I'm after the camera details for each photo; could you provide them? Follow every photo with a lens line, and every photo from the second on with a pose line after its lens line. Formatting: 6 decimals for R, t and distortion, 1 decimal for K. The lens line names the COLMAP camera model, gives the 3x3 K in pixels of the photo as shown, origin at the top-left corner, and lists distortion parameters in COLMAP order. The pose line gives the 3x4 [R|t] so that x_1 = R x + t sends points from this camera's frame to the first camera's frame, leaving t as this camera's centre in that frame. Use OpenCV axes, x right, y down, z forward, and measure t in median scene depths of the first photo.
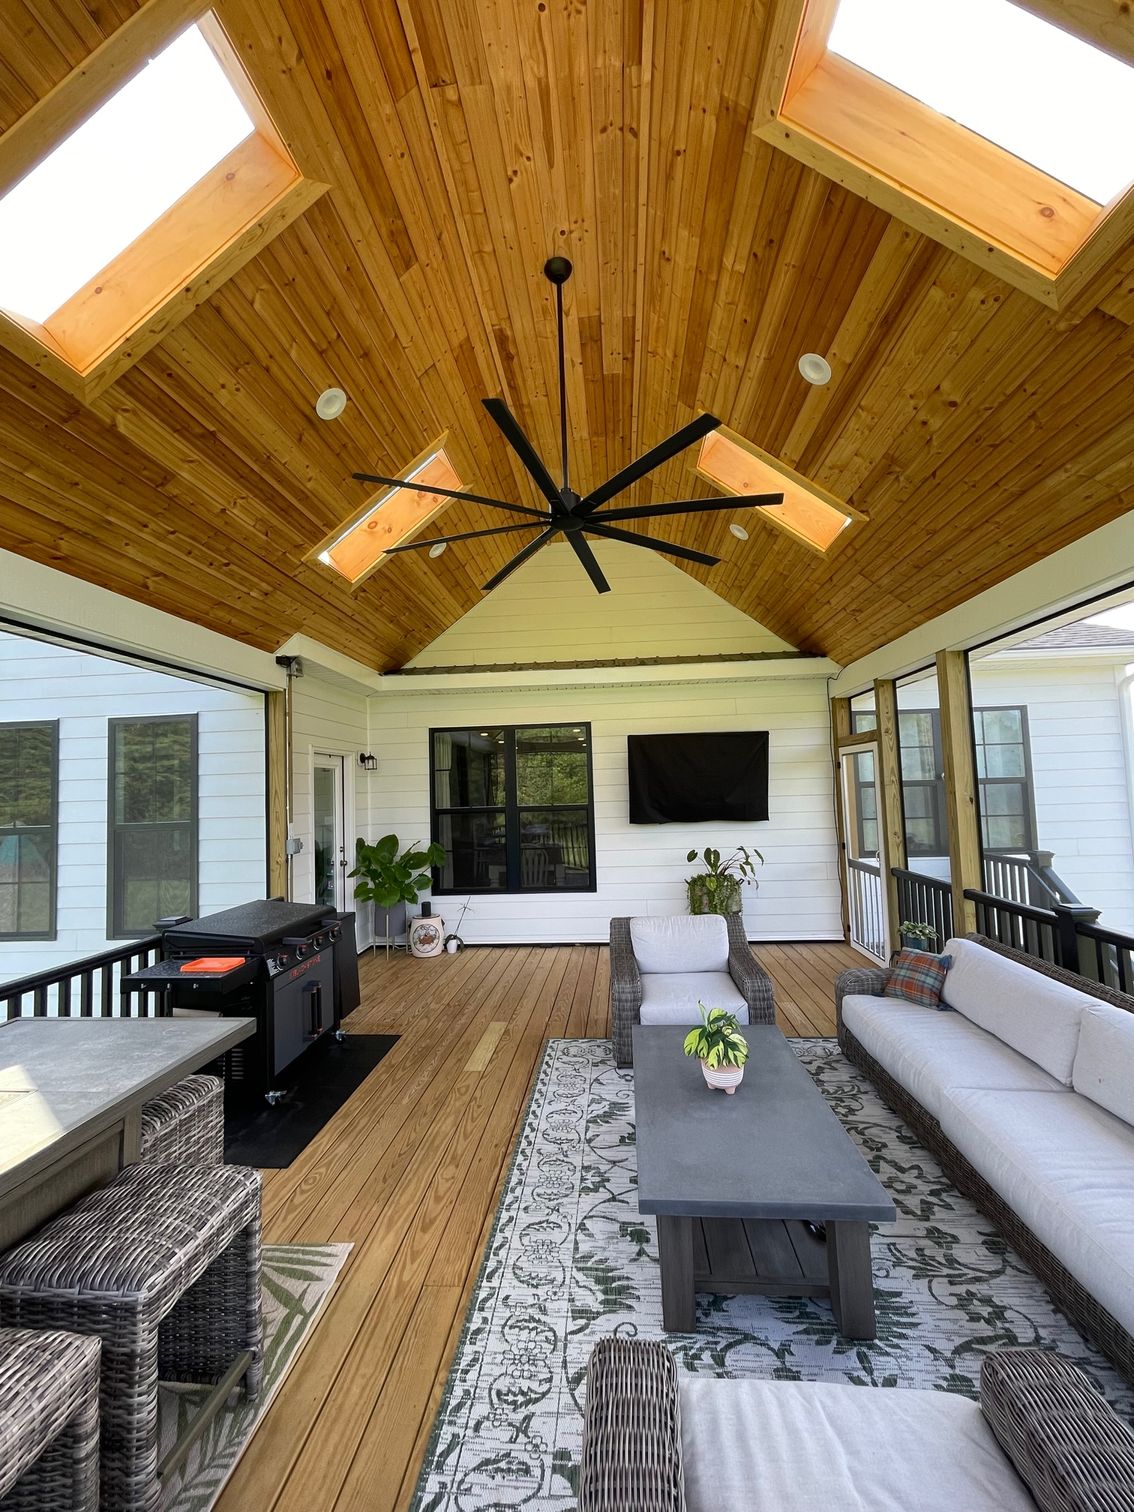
lens RADIAL K [[613.8, 0, 567.0], [0, 613.8, 756.0], [0, 0, 1]] dist [-0.002636, -0.000127]
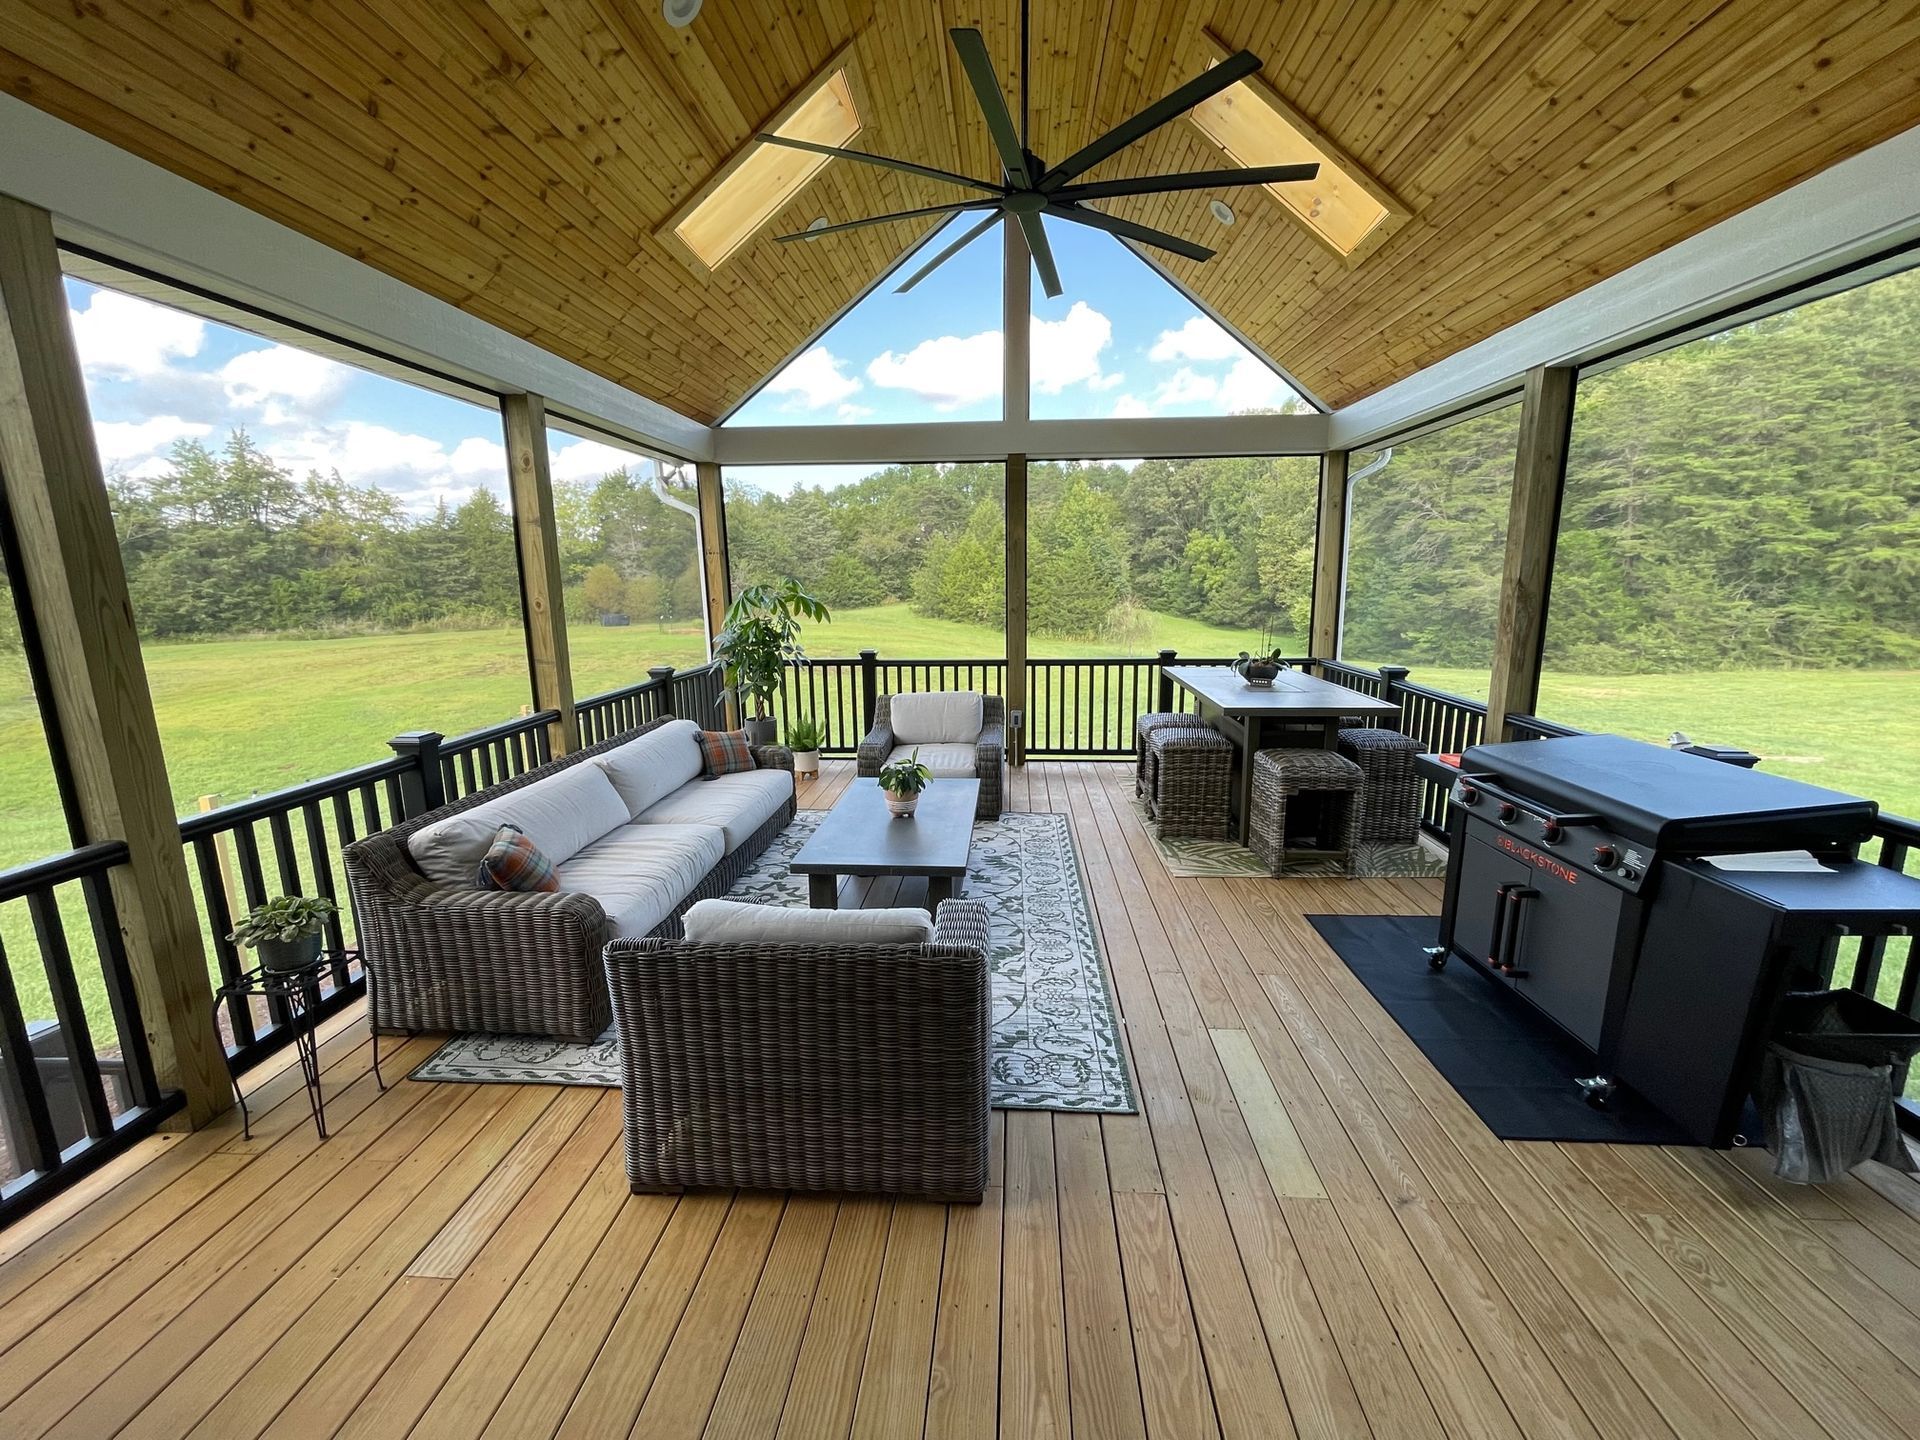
lens RADIAL K [[774.0, 0, 960.0], [0, 774.0, 720.0], [0, 0, 1]] dist [-0.001589, -0.000626]
pose [[-0.998832, 0.046825, -0.011958, 0.125274], [0.044950, 0.991008, 0.126025, 0.136200], [0.017751, 0.125340, -0.991955, 2.117077]]
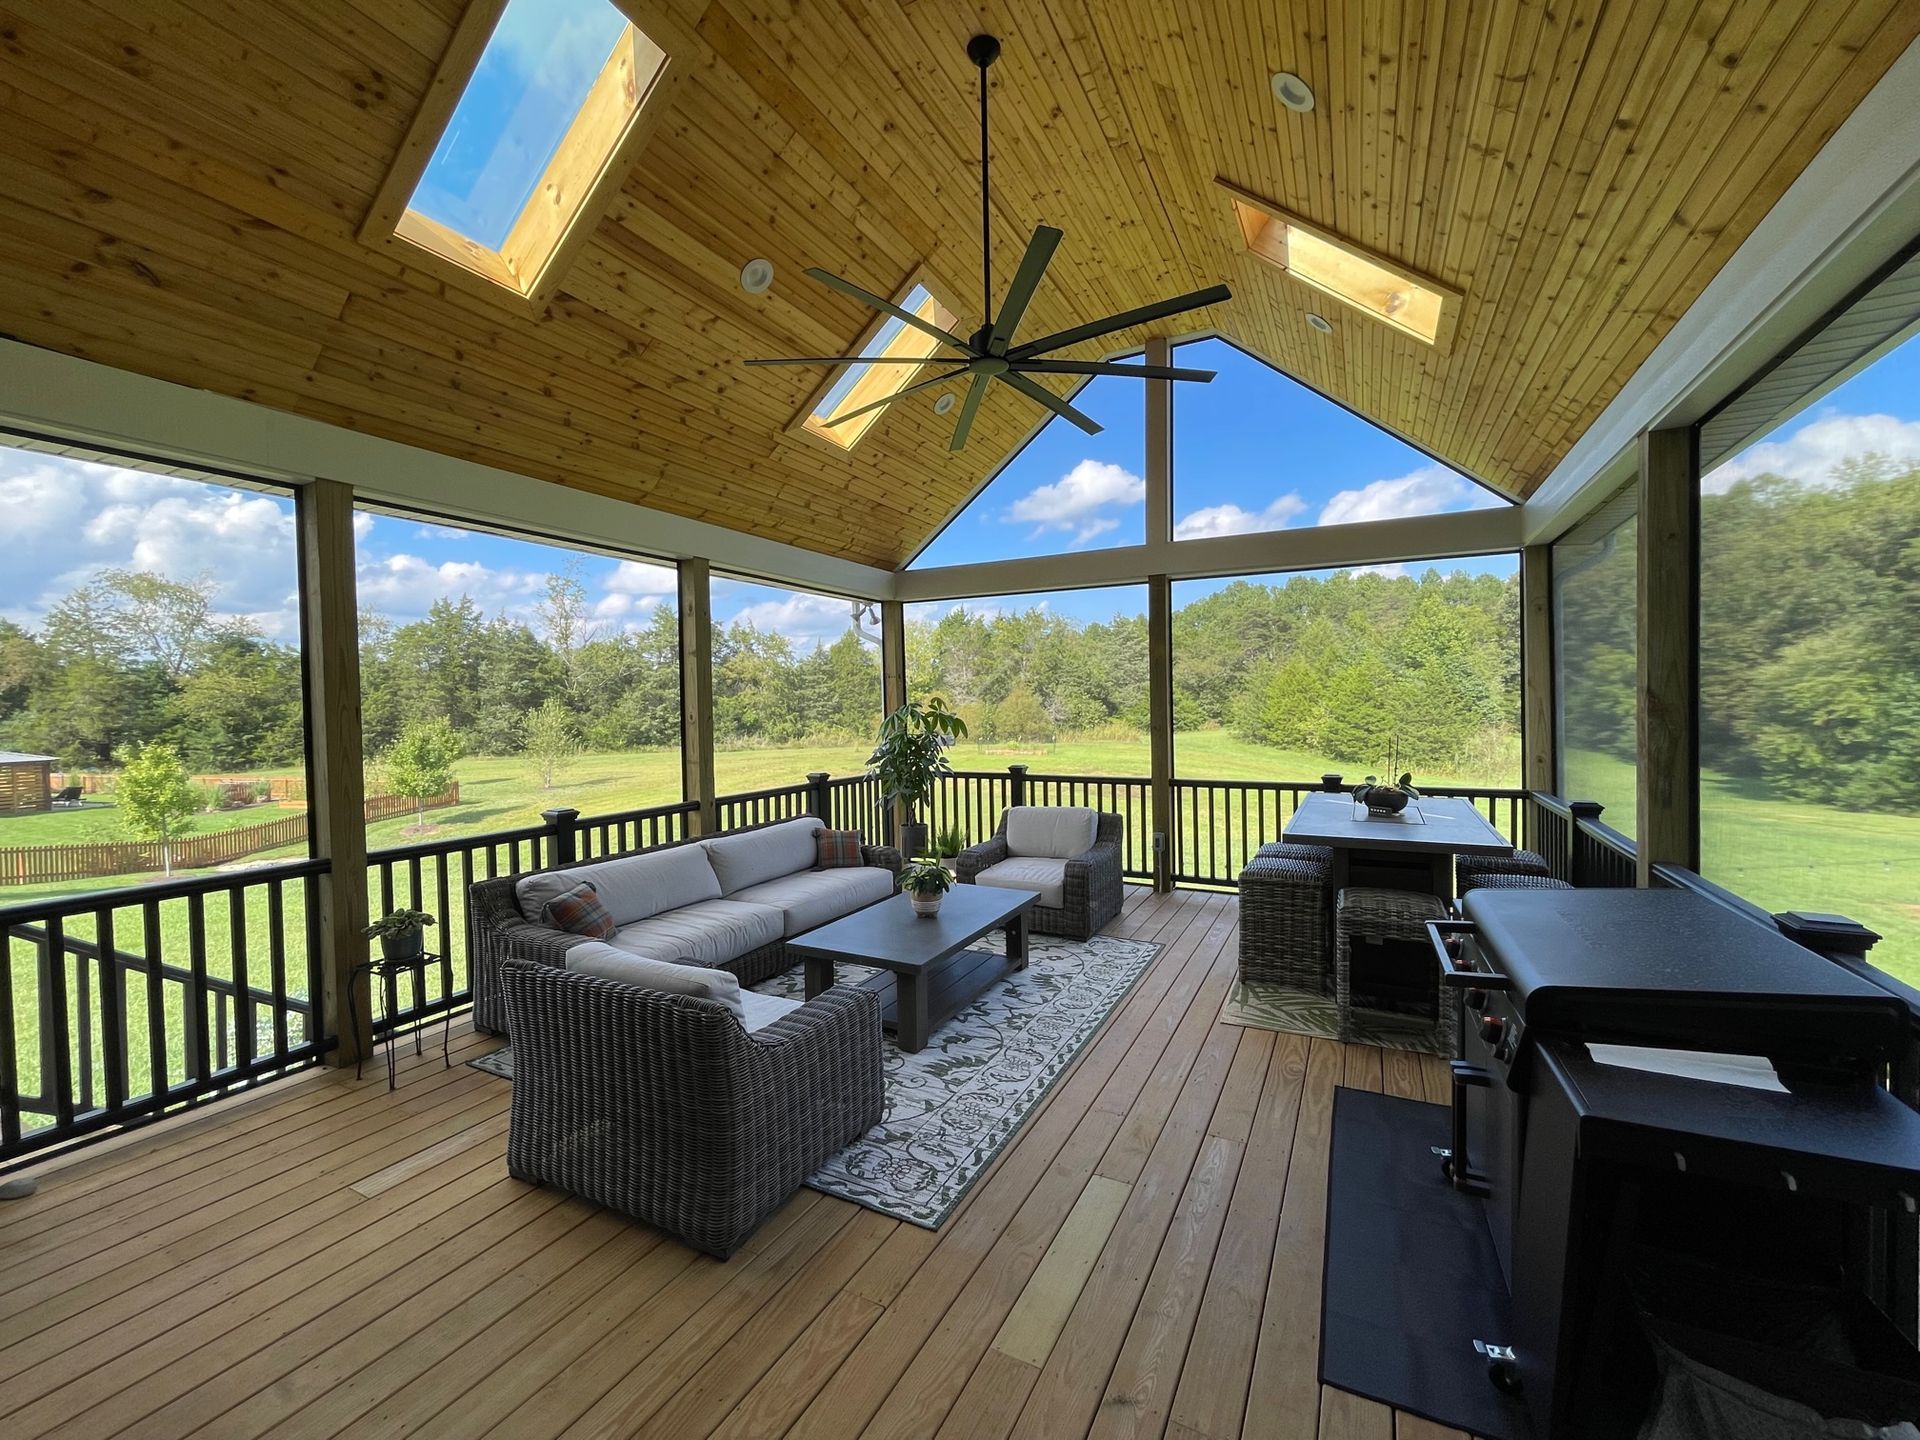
lens RADIAL K [[779.5, 0, 960.0], [0, 779.5, 720.0], [0, 0, 1]] dist [-0.002636, -0.000127]
pose [[-0.923259, 0.038661, 0.382227, -0.378211], [0.022098, 0.998621, -0.047629, 0.176943], [-0.383542, -0.035527, -0.922840, 2.101537]]
